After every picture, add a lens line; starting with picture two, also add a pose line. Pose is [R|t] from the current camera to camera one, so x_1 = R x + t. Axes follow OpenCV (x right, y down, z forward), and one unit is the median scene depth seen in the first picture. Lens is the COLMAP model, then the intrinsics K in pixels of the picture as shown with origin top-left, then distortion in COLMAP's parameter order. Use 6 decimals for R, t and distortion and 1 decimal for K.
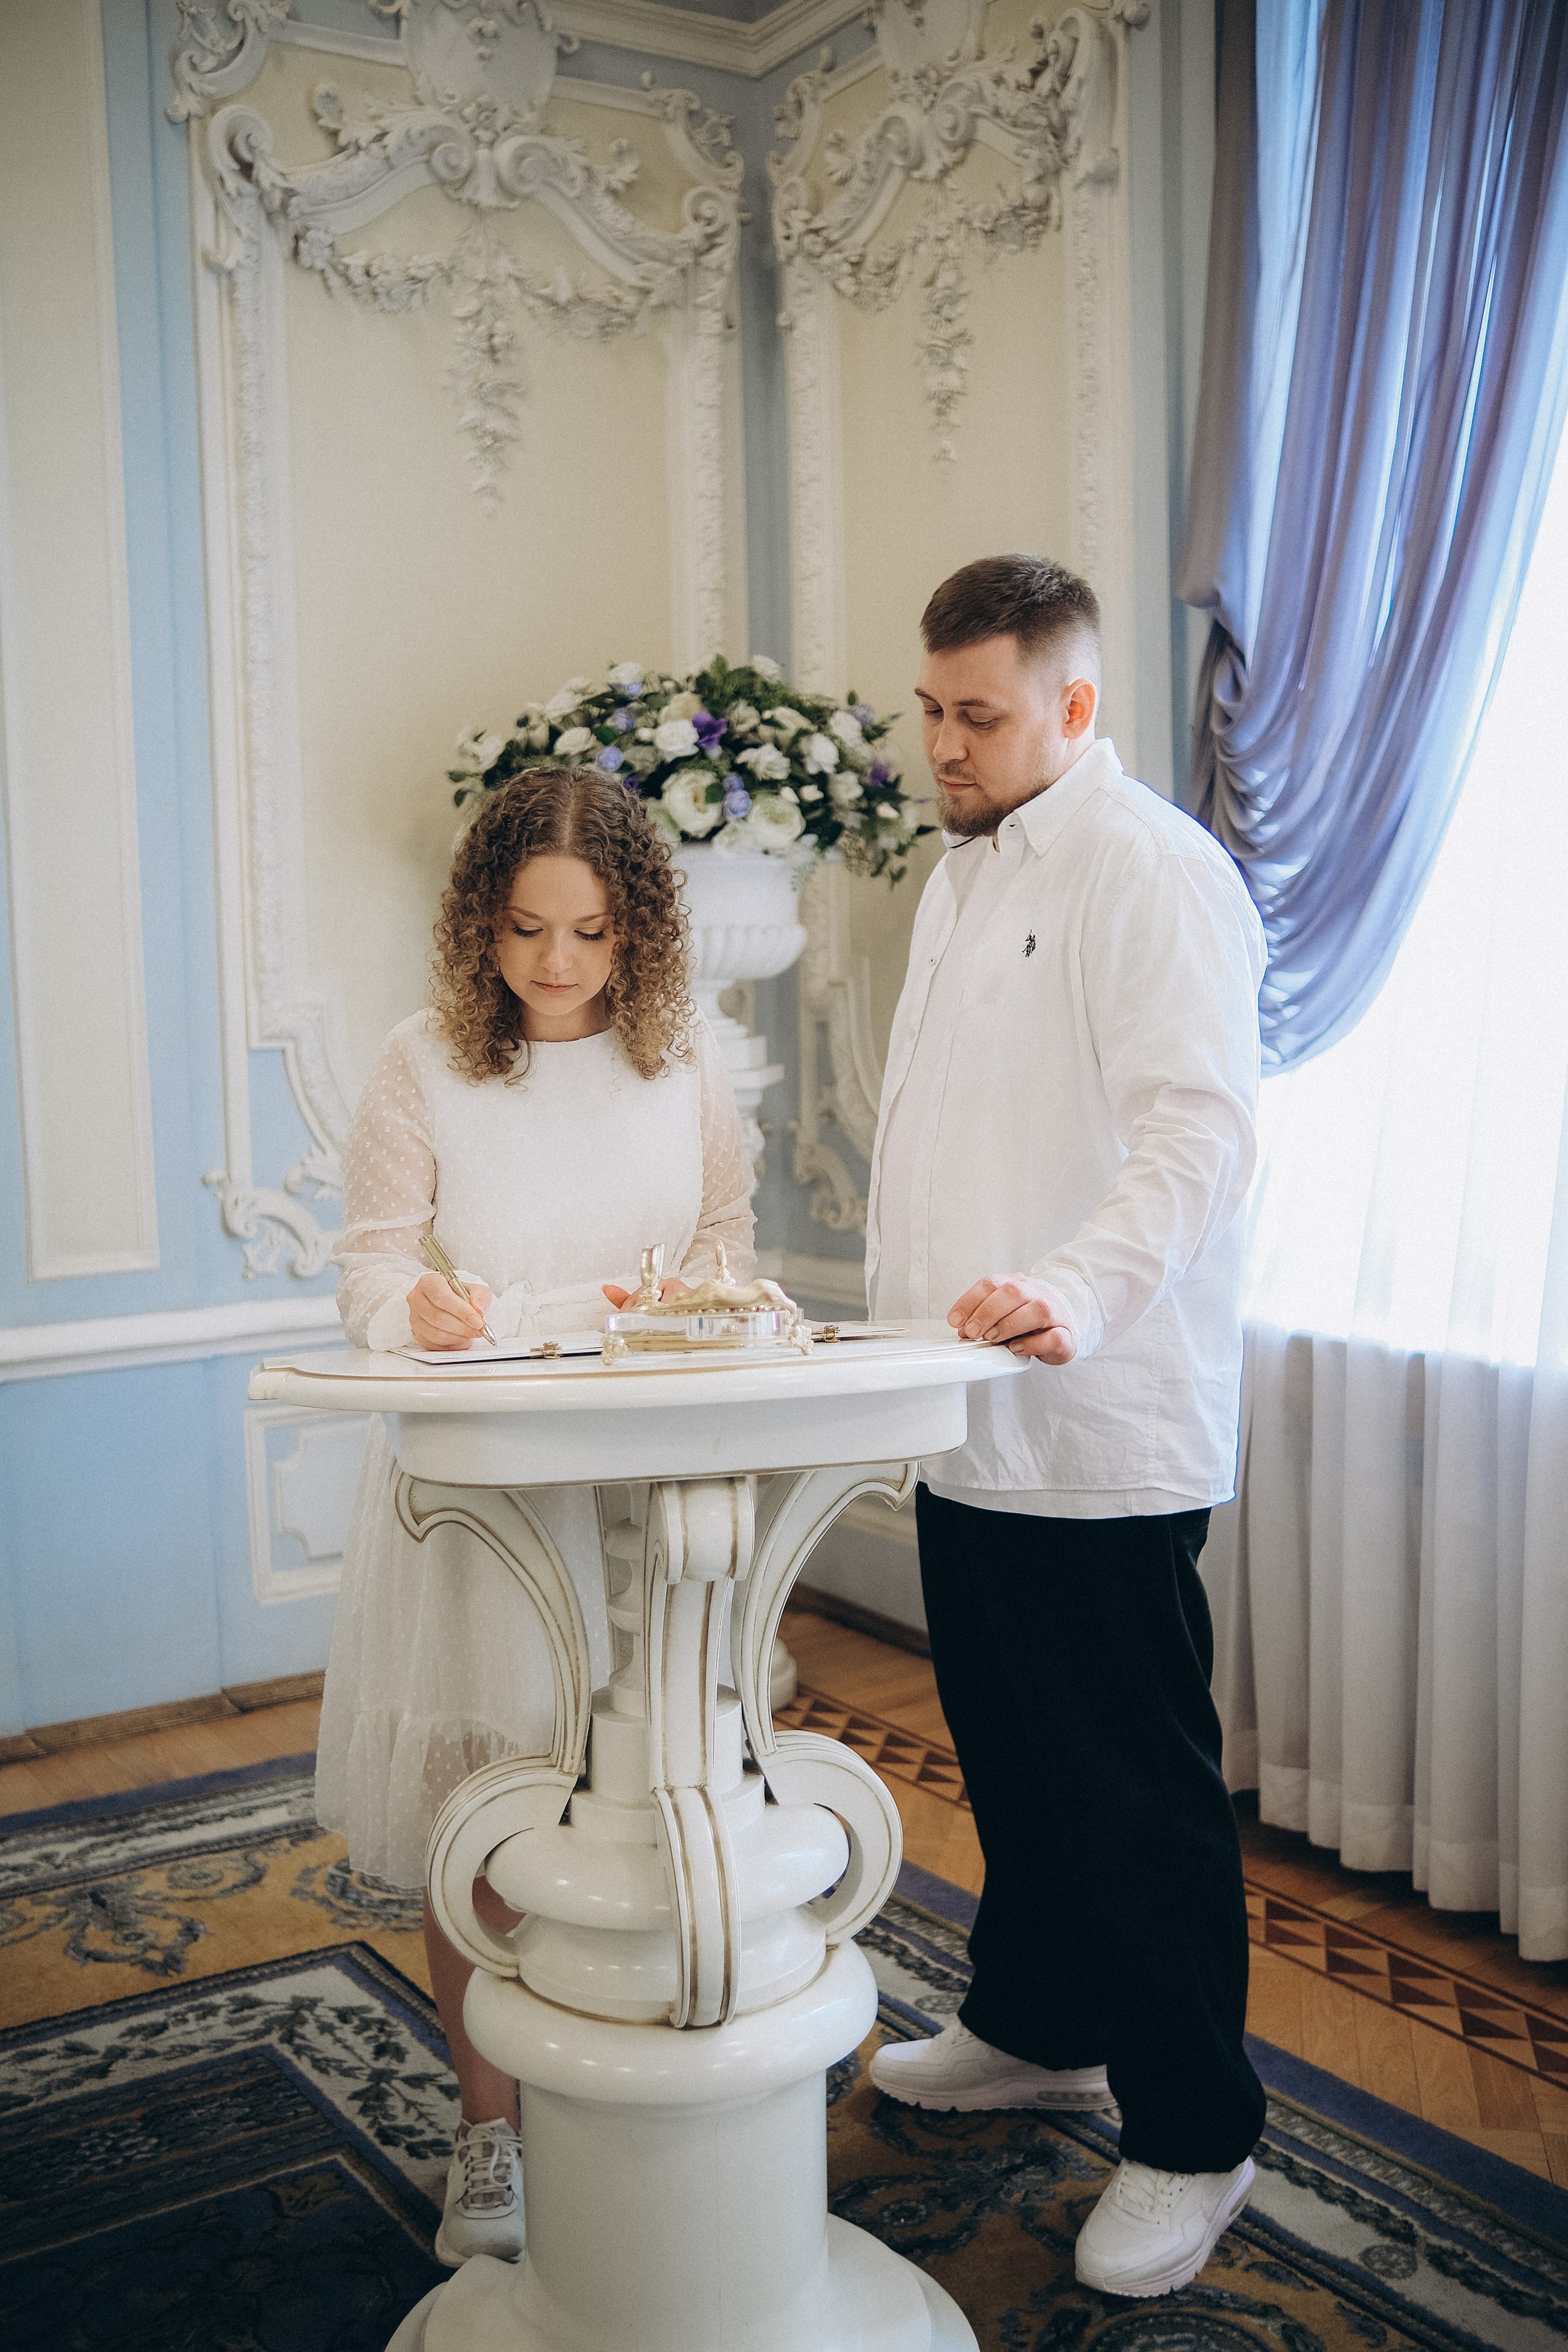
lens RADIAL K [[2233.1, 0, 713.4], [0, 2233.1, 1182.2], [0, 0, 1]] dist [-0.138932, 0.222372]
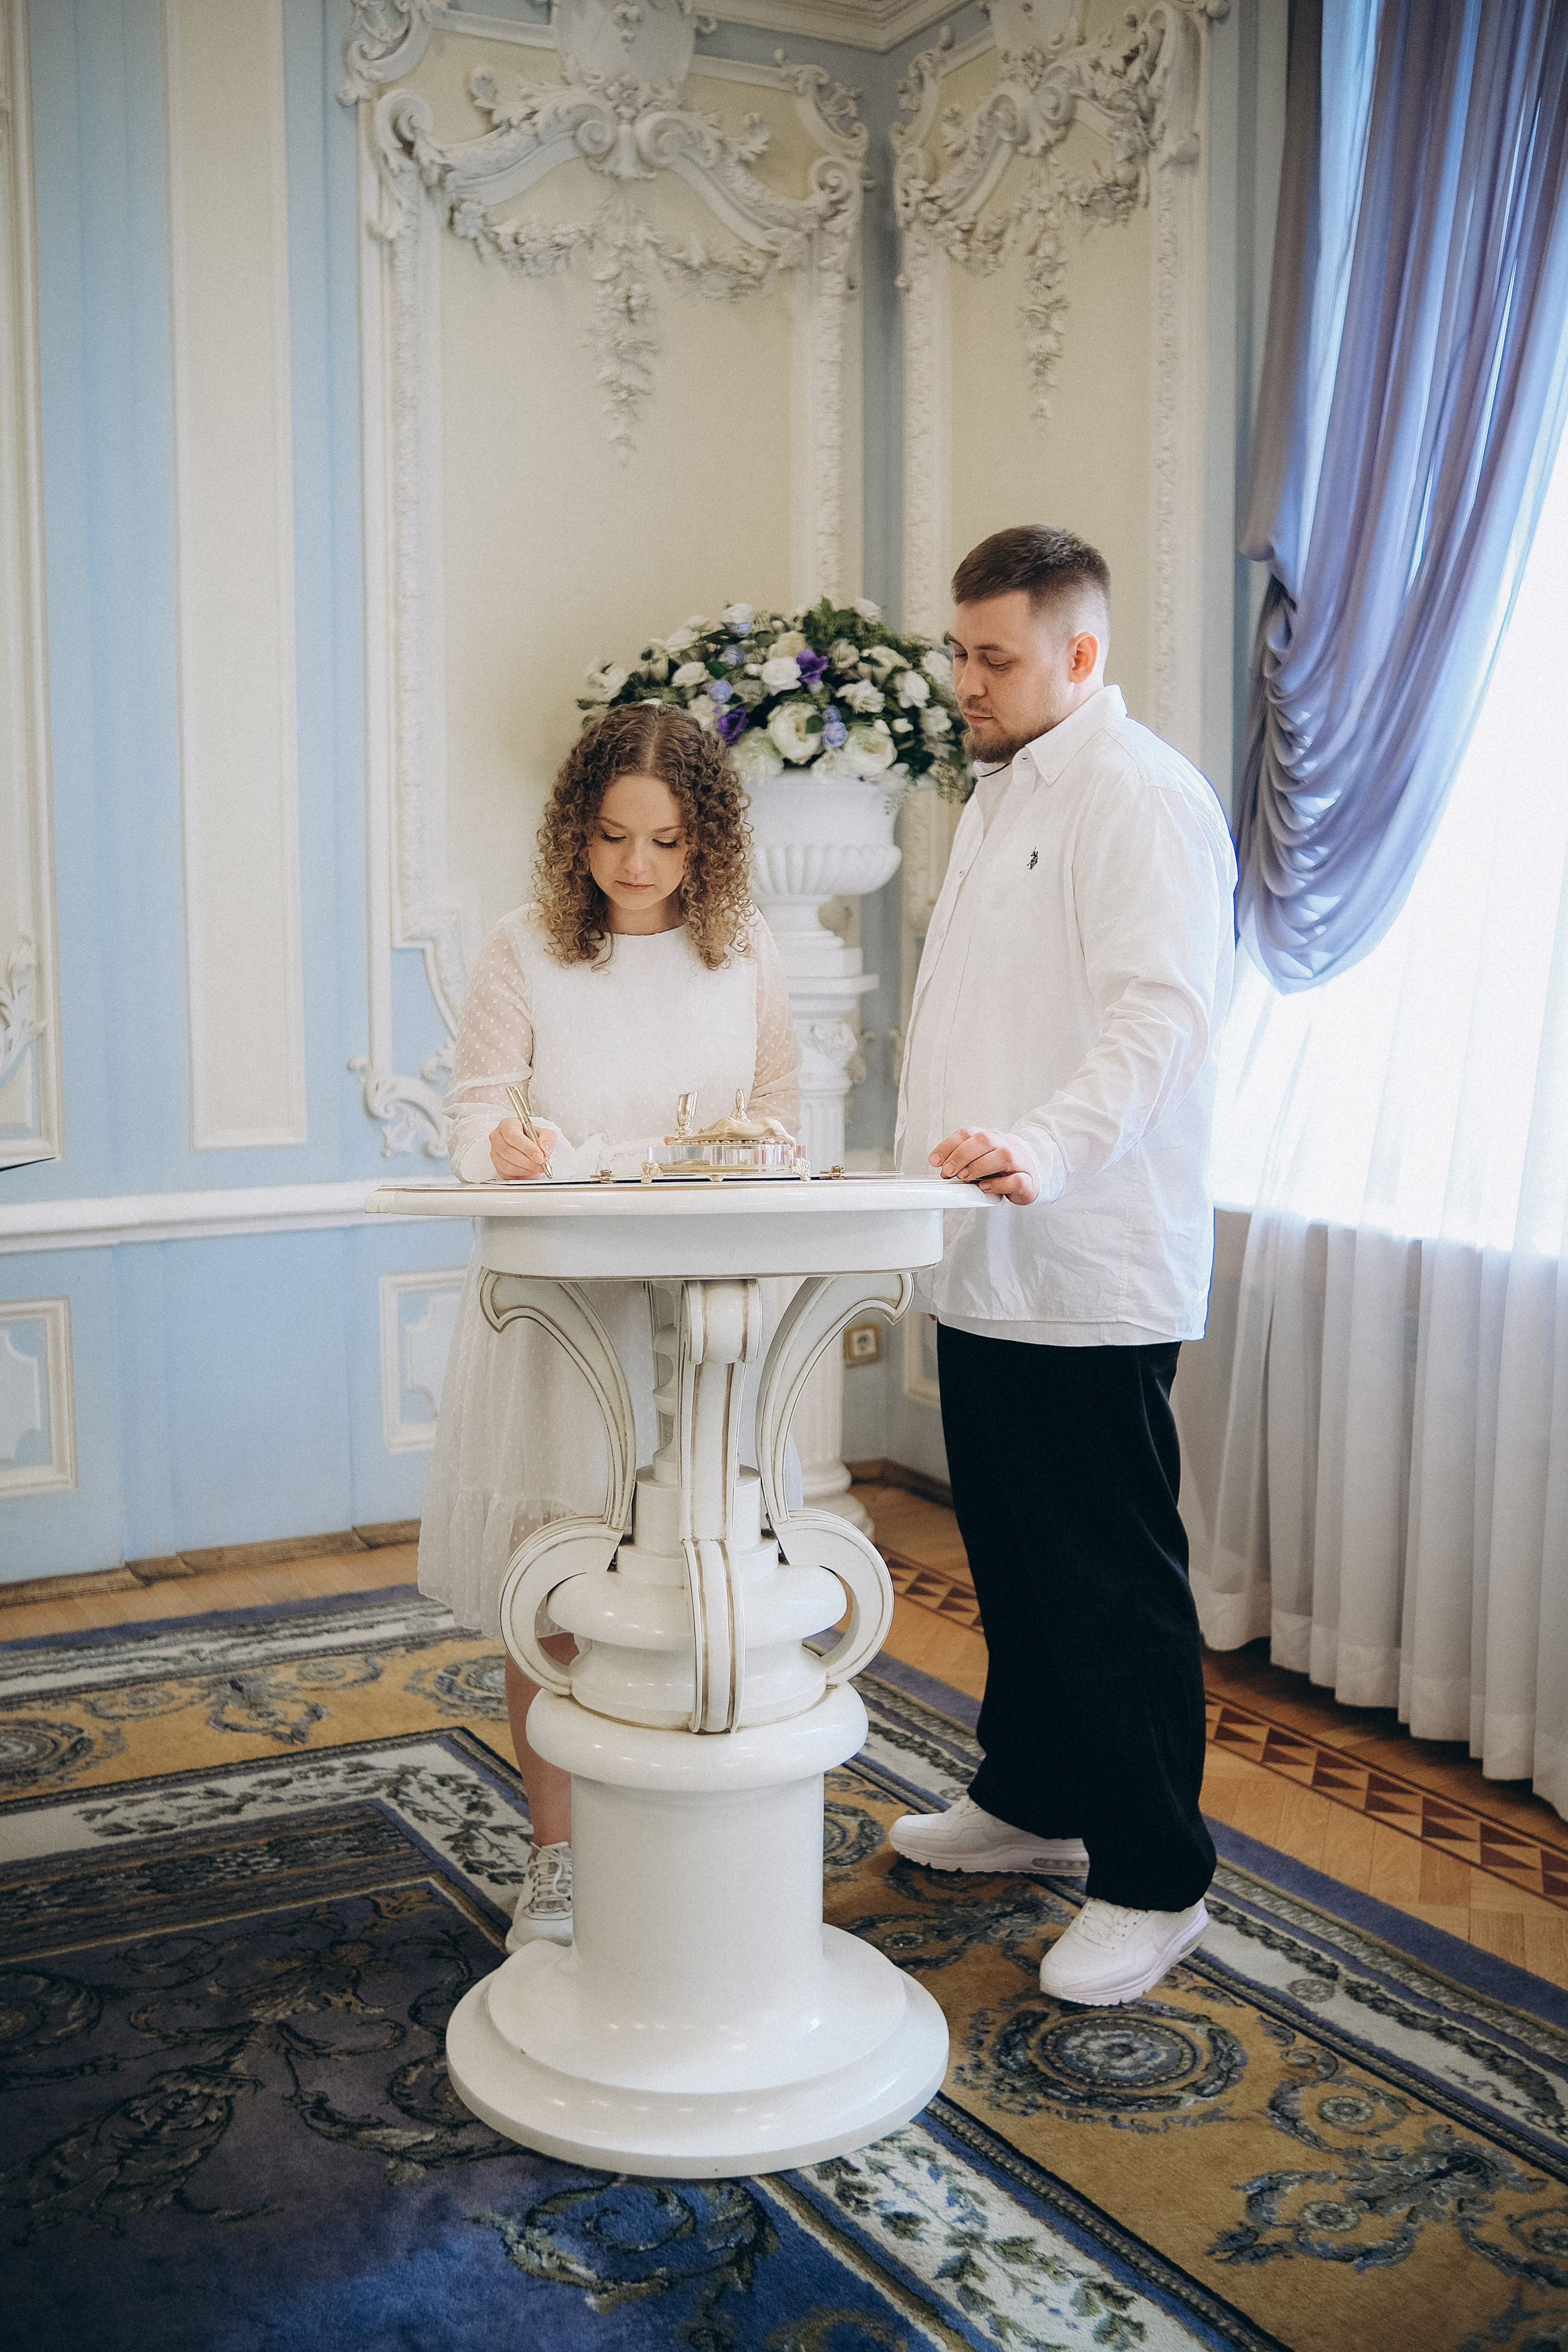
lens RADIAL K [[2382.6, 0, 740.8], [0, 2382.6, 1161.3], [0, 0, 1]] dist [-0.127040, 0.210872]
pose [[0.997109, 0.026668, -0.071155, 0.054224], [-0.025720, 0.999568, 0.014205, 0.026030], [0.071503, -0.012334, 0.997364, -0.179181]]
